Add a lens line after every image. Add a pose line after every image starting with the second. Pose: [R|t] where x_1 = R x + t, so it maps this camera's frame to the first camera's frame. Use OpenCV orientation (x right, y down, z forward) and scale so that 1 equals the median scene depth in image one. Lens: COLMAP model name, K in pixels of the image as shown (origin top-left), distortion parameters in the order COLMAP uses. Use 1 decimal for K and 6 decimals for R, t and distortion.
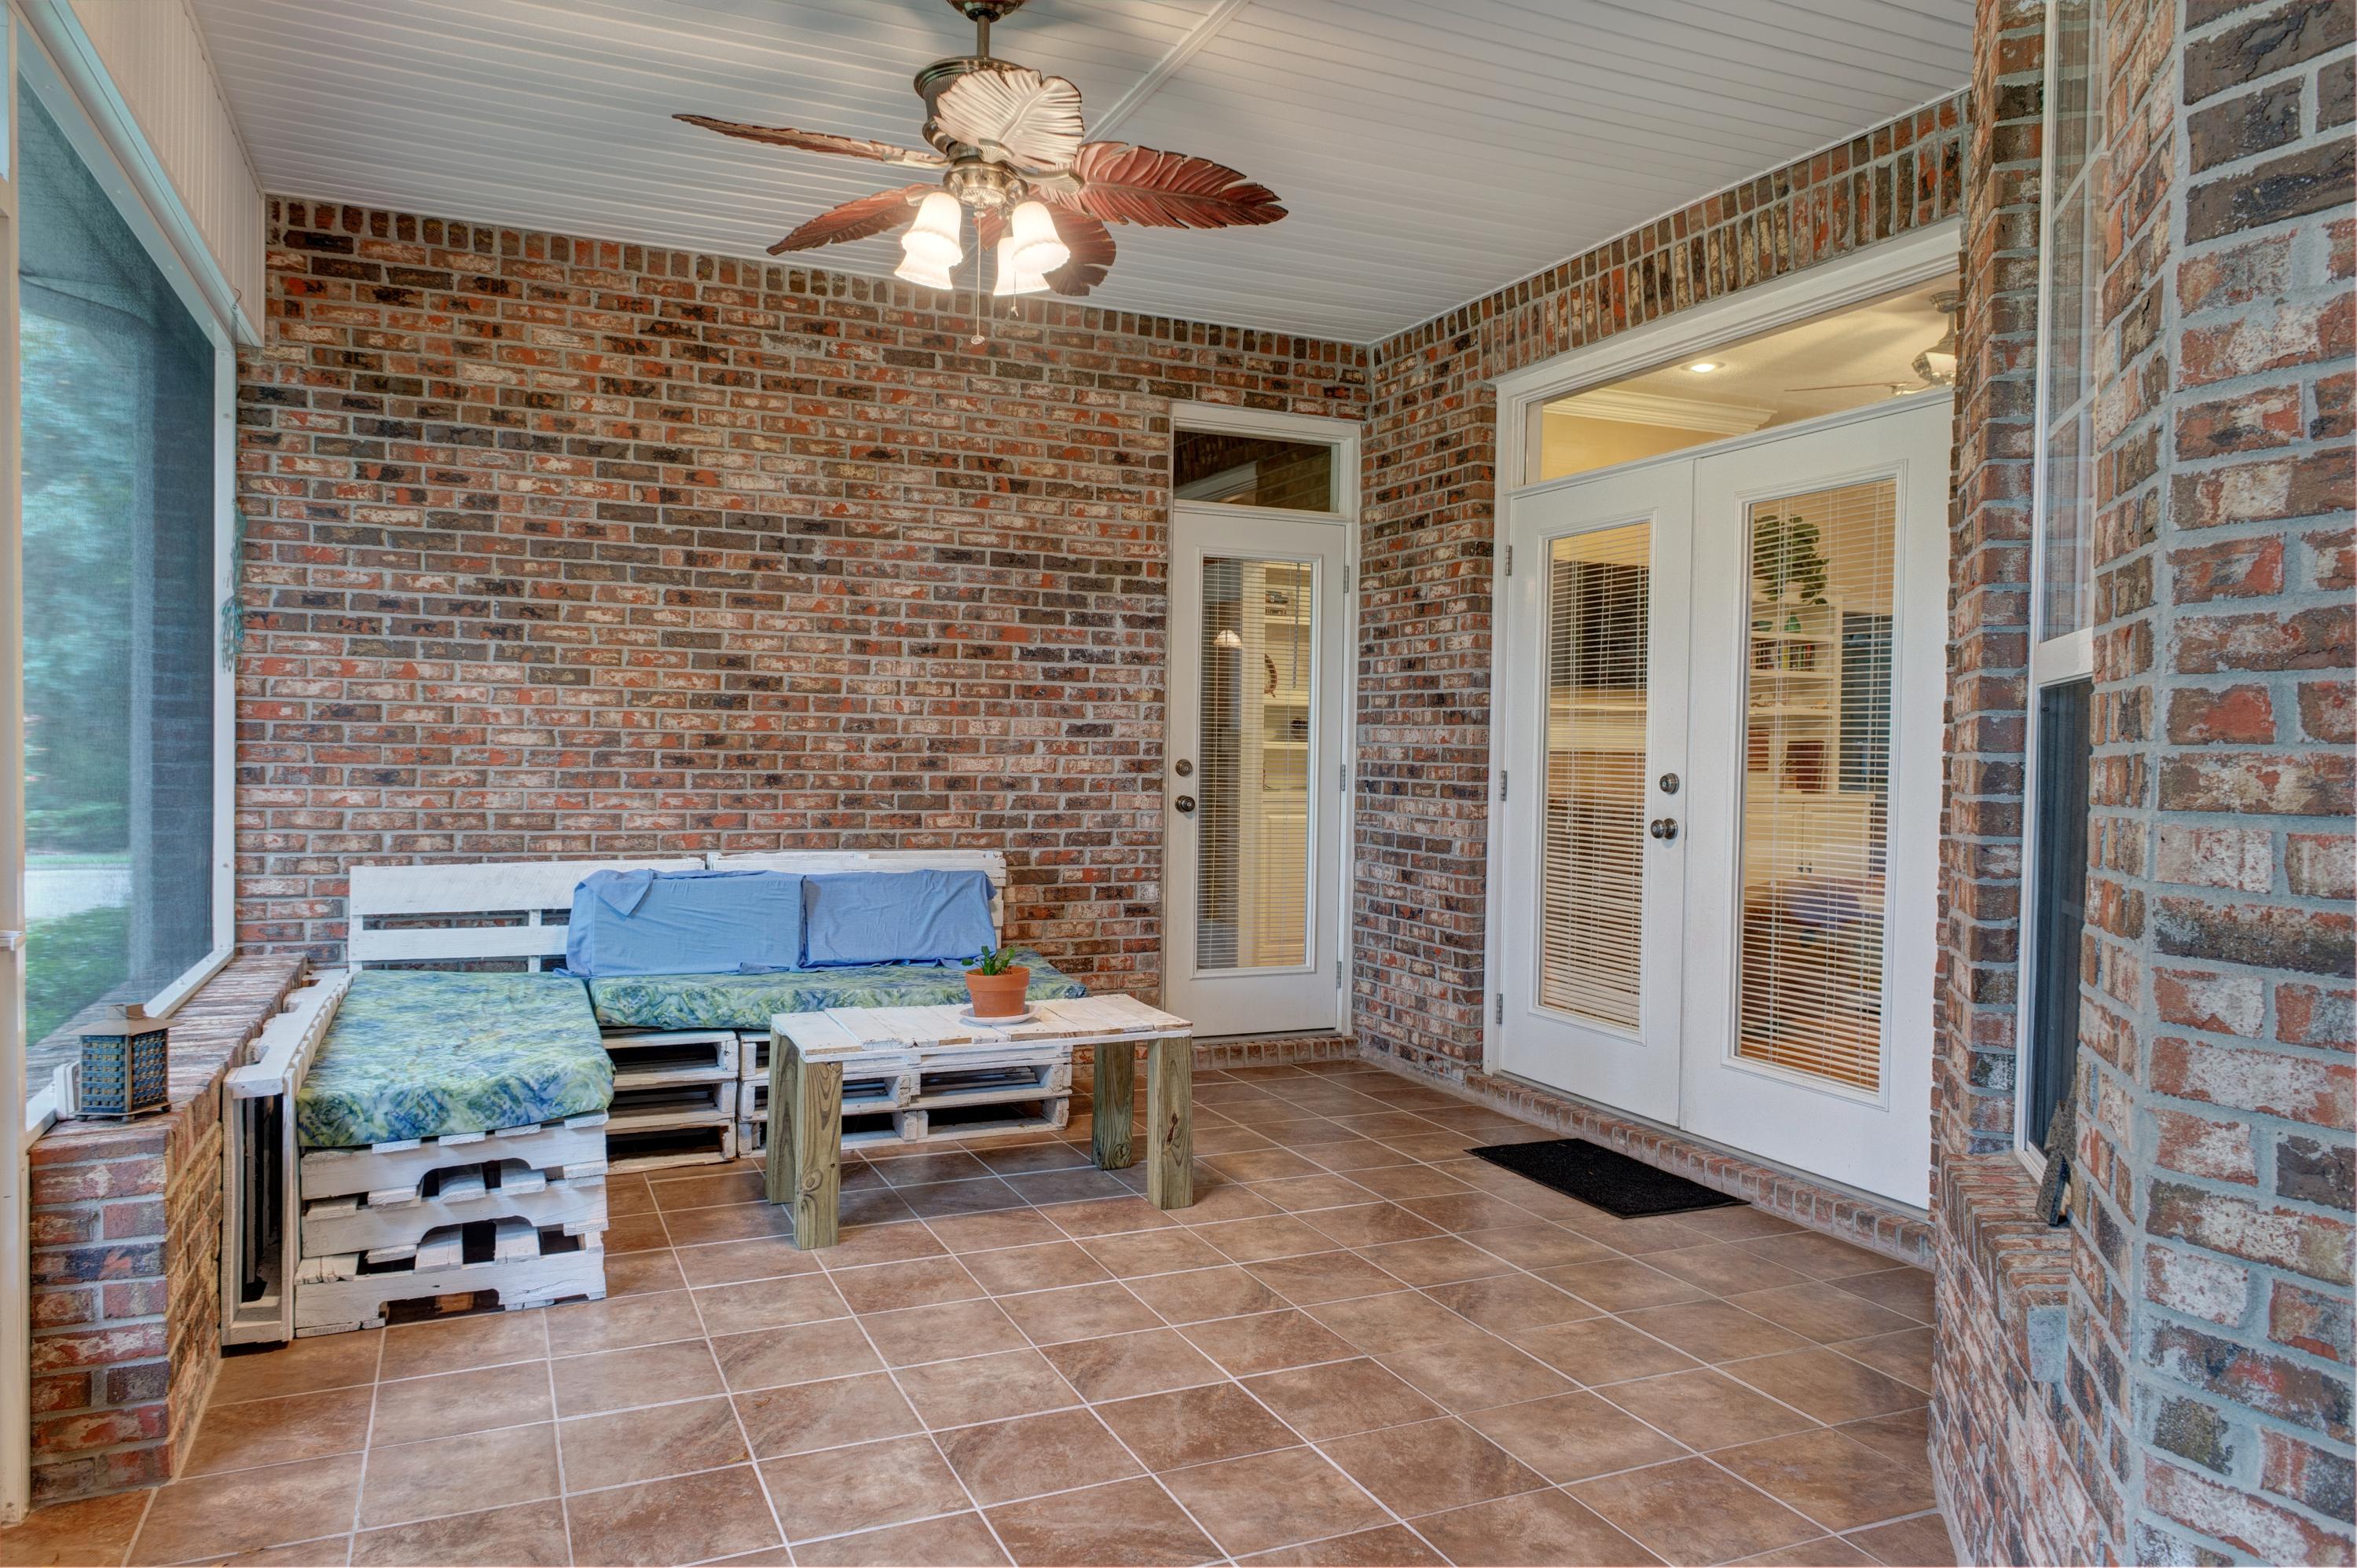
lens RADIAL K [[1596.0, 0, 1182.4], [0, 1596.0, 781.0], [0, 0, 1]] dist [0.008718, -0.002080]
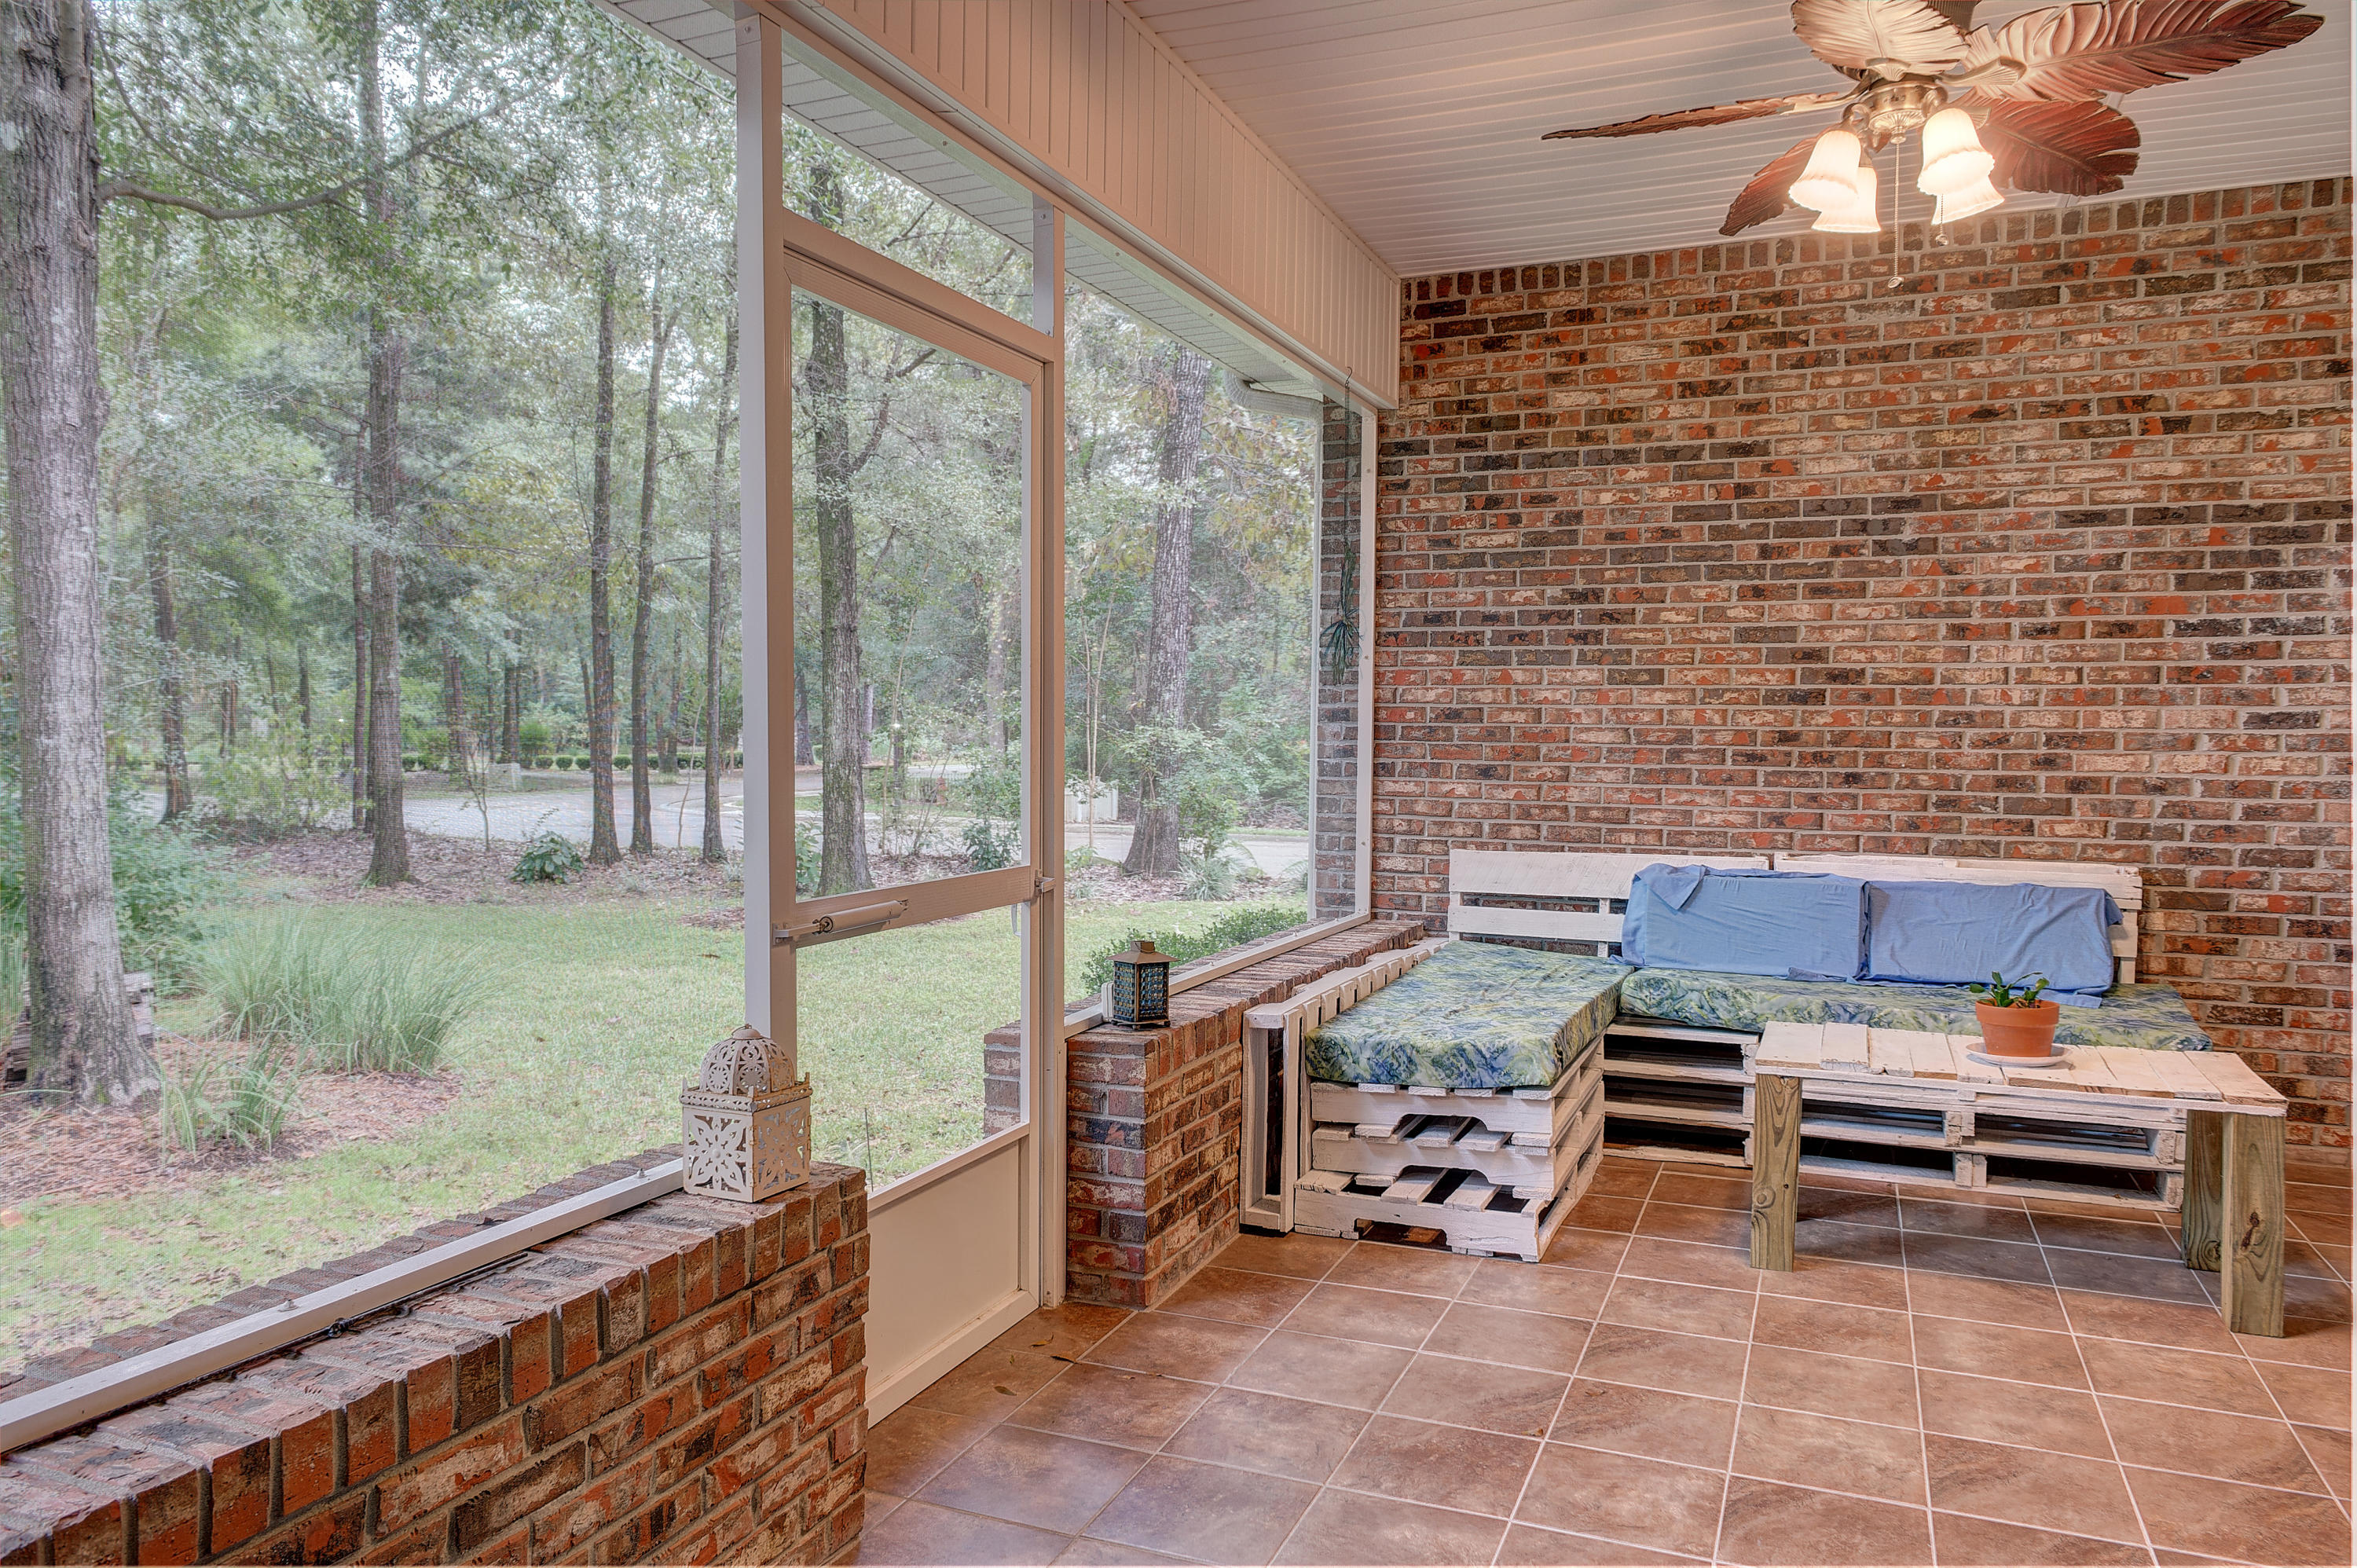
lens RADIAL K [[1596.0, 0, 1176.8], [0, 1596.0, 782.7], [0, 0, 1]] dist [0.008718, -0.002080]
pose [[0.679728, 0.013138, -0.733347, 0.180048], [-0.012193, 0.999904, 0.006611, 0.000440], [0.733363, 0.004448, 0.679823, 0.073753]]
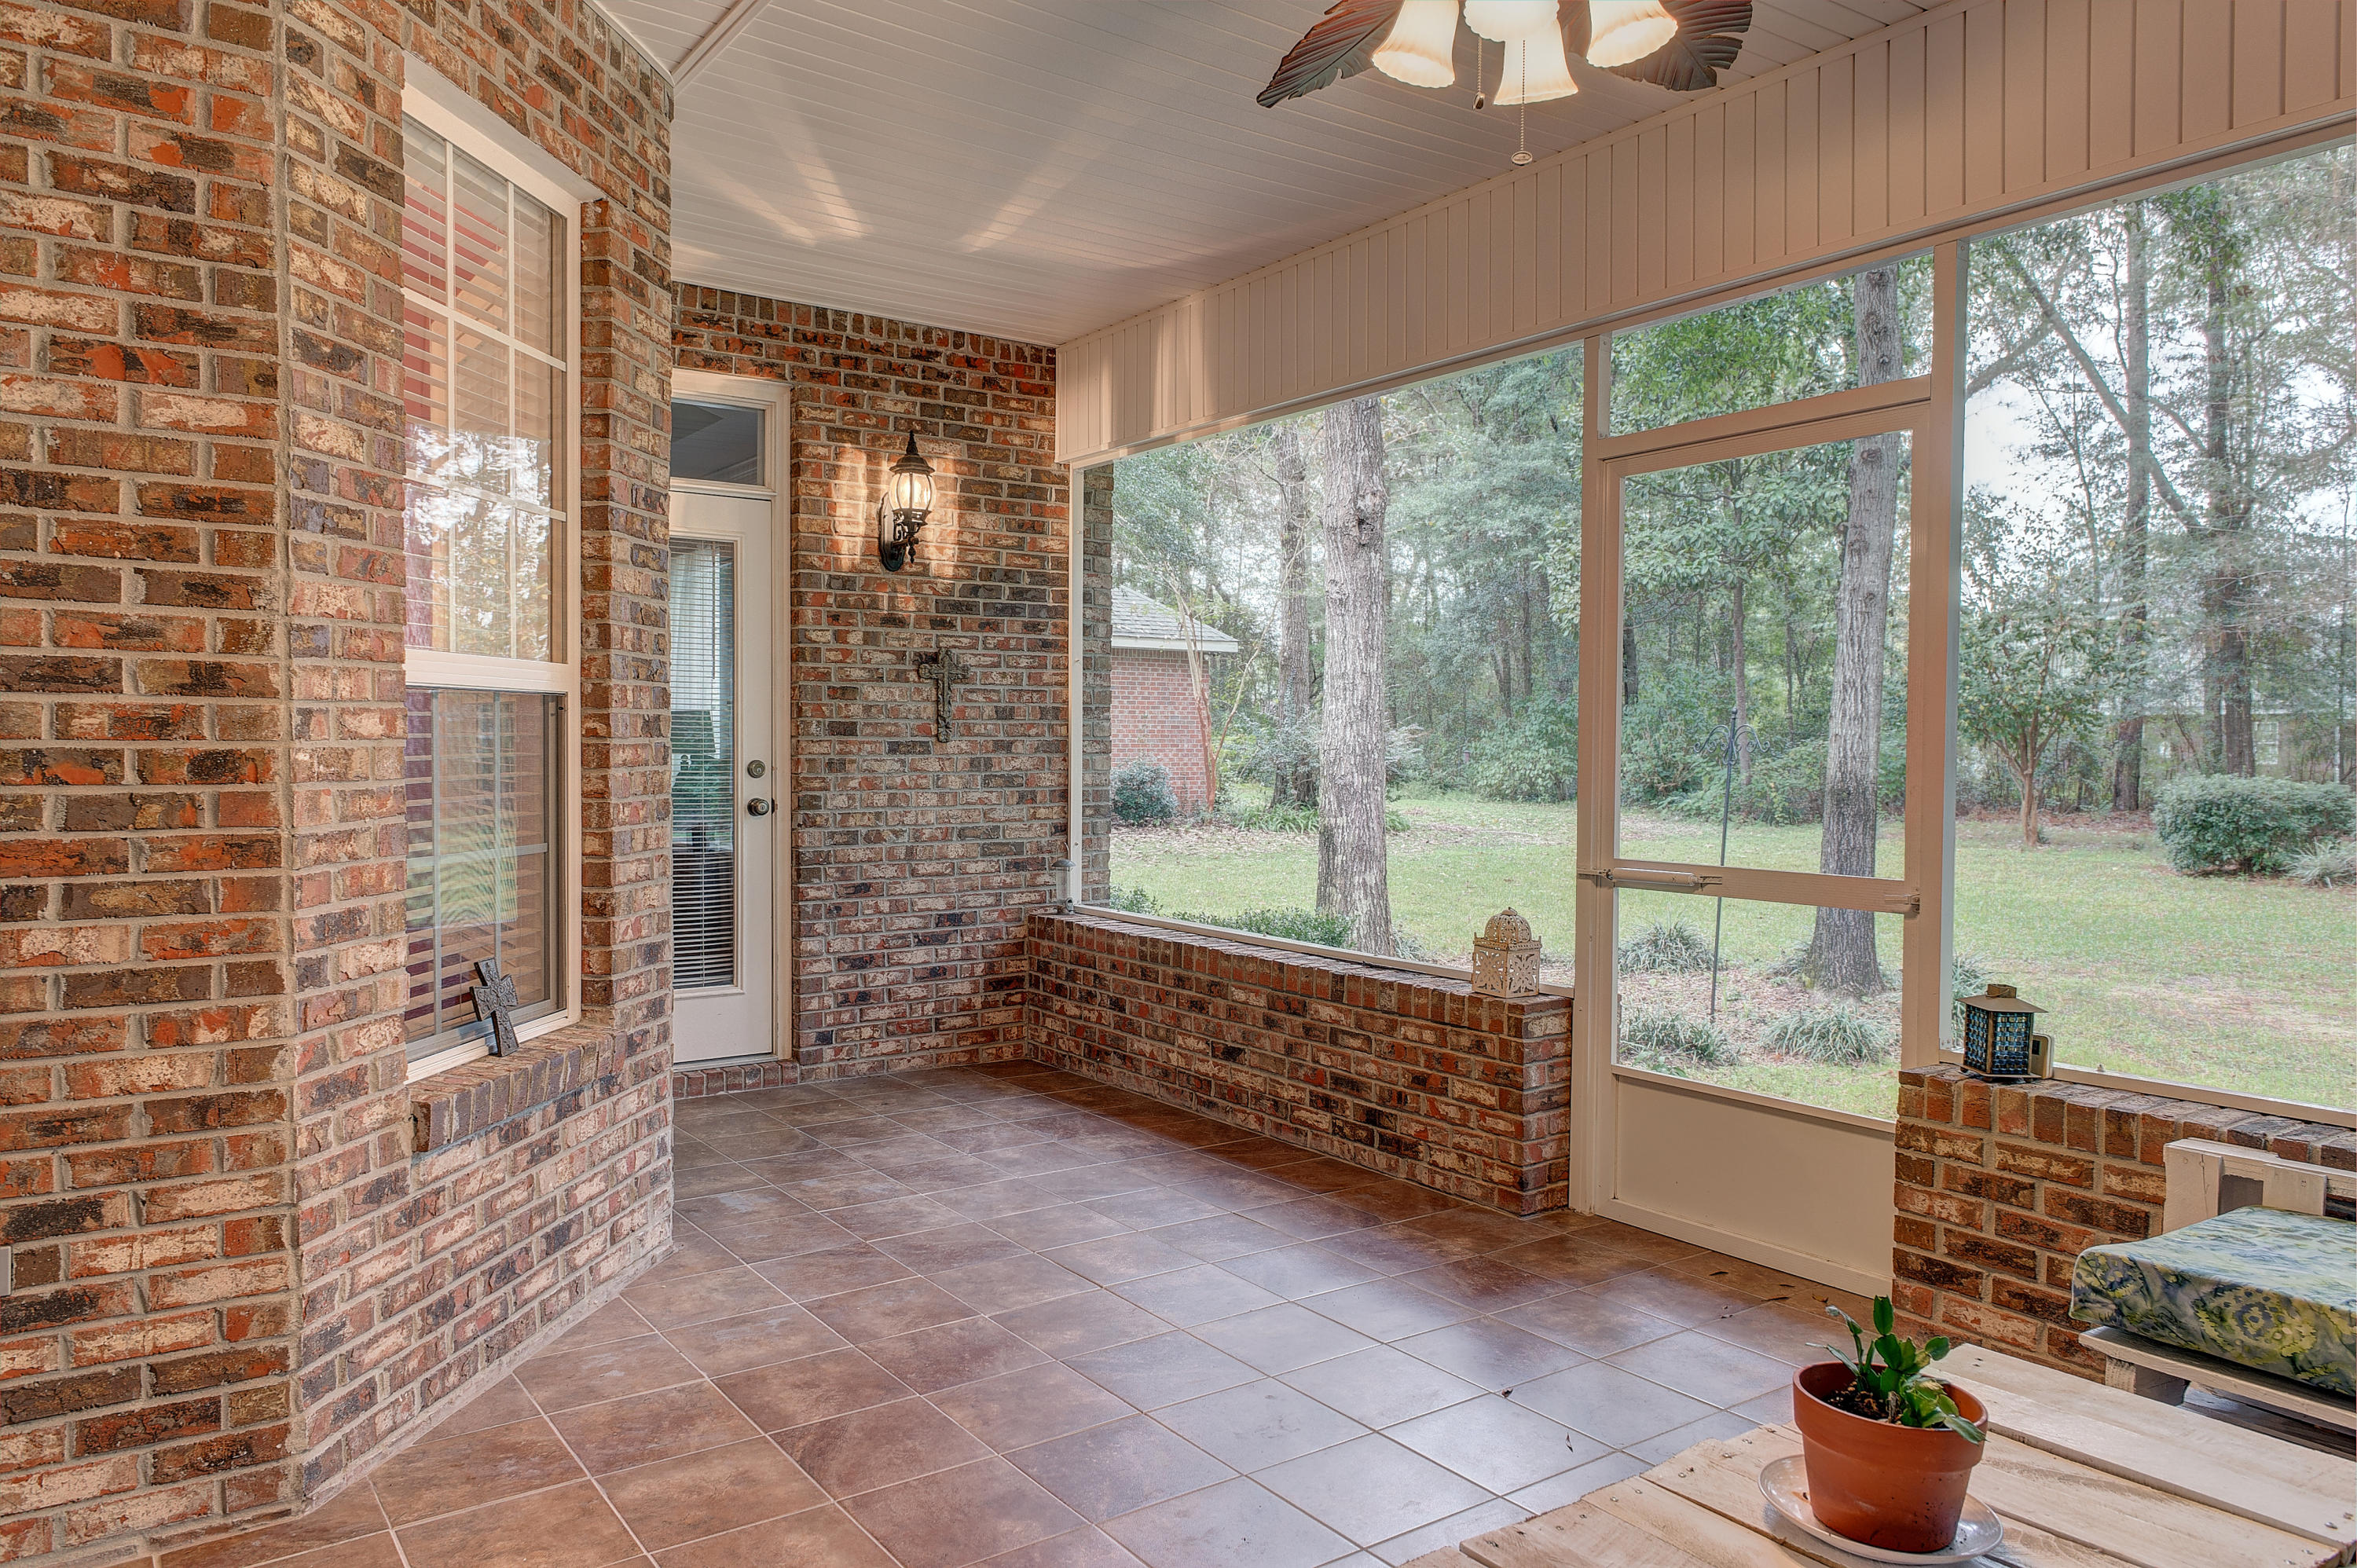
lens RADIAL K [[1596.0, 0, 1181.7], [0, 1596.0, 775.9], [0, 0, 1]] dist [0.008718, -0.002080]
pose [[-0.981884, -0.019187, -0.188510, 0.094274], [-0.026349, 0.999020, 0.035562, -0.022824], [0.187643, 0.039885, -0.981427, 1.143205]]
